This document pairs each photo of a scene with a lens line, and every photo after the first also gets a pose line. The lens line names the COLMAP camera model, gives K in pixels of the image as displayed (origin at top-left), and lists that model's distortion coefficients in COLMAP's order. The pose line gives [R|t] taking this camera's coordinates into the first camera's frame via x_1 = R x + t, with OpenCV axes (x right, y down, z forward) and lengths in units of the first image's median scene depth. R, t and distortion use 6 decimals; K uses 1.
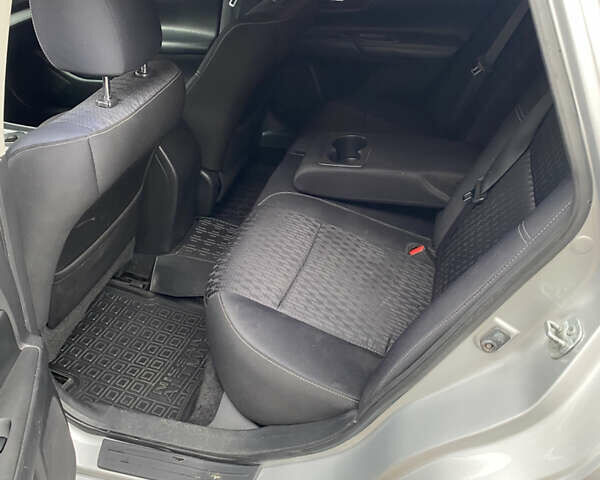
lens RADIAL K [[673.0, 0, 301.1], [0, 673.0, 218.8], [0, 0, 1]] dist [0.139803, -0.531847]
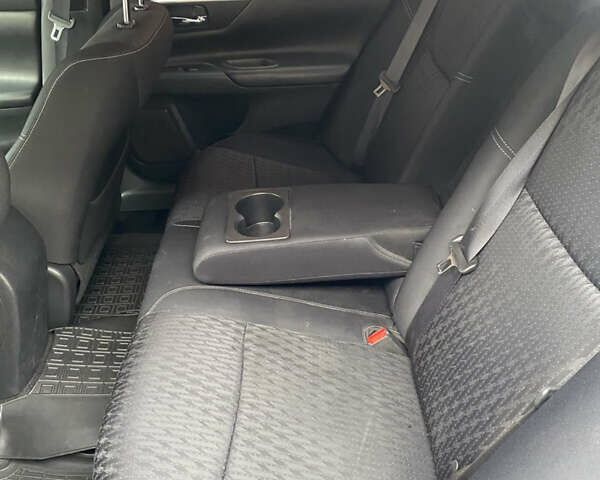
lens RADIAL K [[607.5, 0, 300.5], [0, 607.5, 226.5], [0, 0, 1]] dist [0.117577, -0.354338]
pose [[0.955720, -0.154990, 0.250155, -0.055998], [0.157916, 0.987416, 0.008458, -0.088450], [-0.248318, 0.031420, 0.968169, 0.353444]]
